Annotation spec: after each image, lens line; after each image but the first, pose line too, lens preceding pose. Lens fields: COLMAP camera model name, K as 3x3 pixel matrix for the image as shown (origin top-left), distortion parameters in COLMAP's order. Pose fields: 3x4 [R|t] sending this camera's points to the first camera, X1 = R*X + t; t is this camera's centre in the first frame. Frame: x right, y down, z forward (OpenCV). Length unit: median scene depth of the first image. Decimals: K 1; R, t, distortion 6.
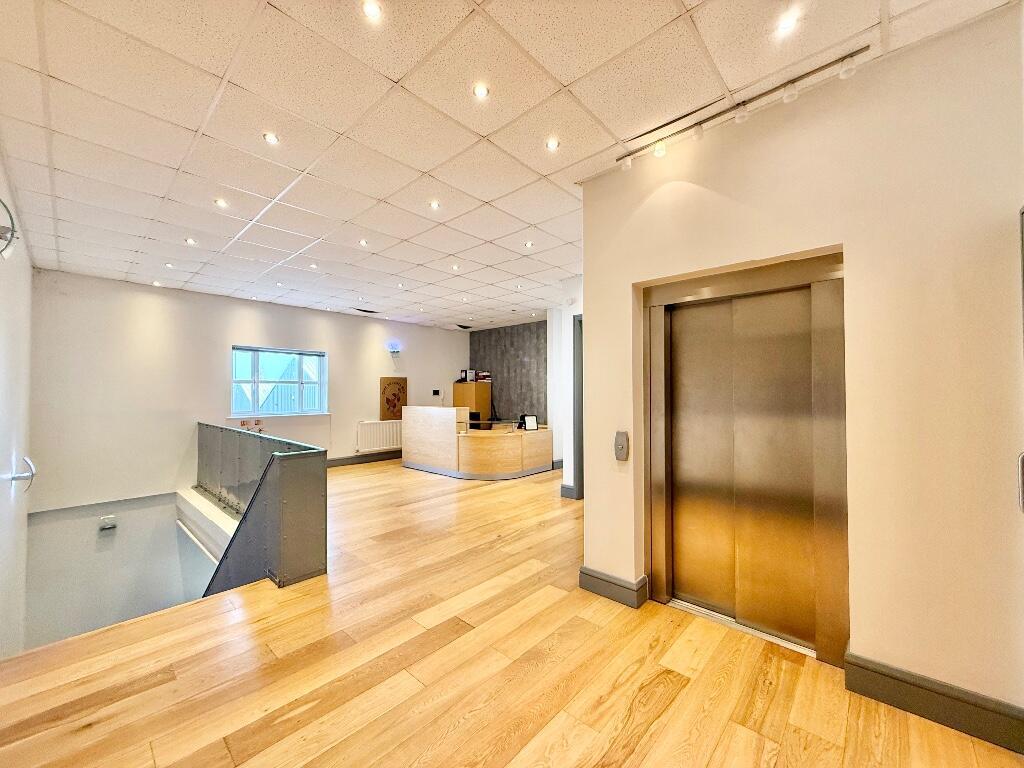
lens RADIAL K [[407.8, 0, 494.1], [0, 407.8, 385.0], [0, 0, 1]] dist [-0.001829, -0.000251]
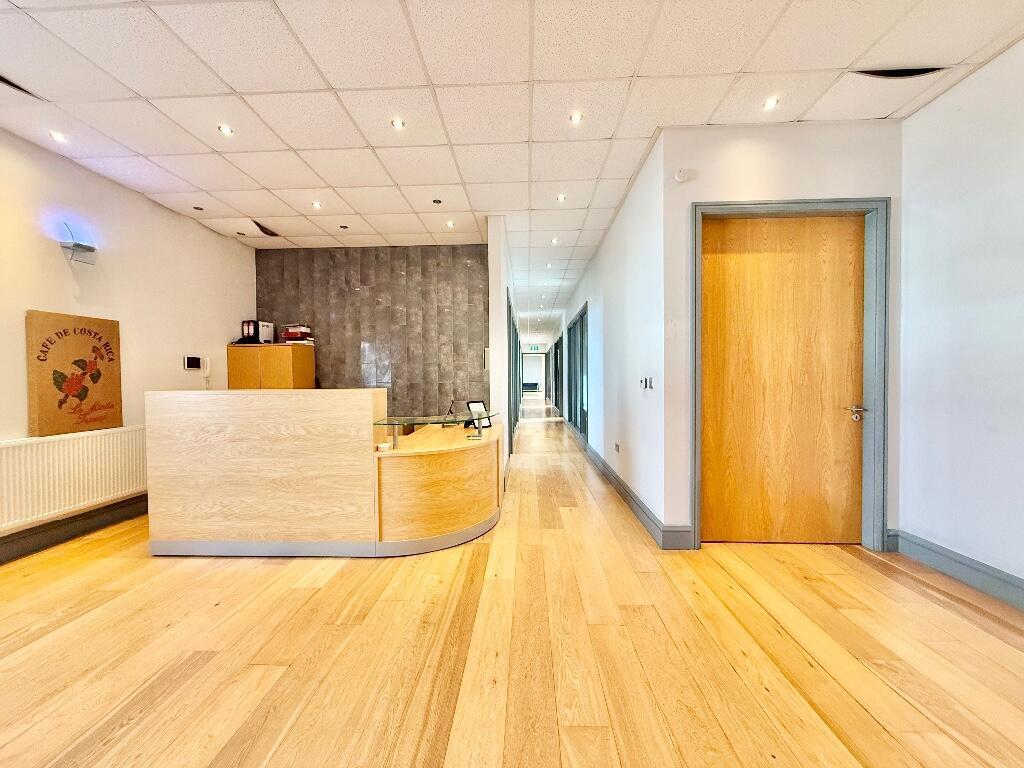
lens RADIAL K [[408.8, 0, 512.0], [0, 408.8, 384.0], [0, 0, 1]] dist [-0.000659, -0.000129]
pose [[0.741181, -0.015757, 0.671120, -0.200103], [-0.007106, 0.999484, 0.031314, 0.027727], [-0.671267, -0.027978, 0.740687, 0.454477]]
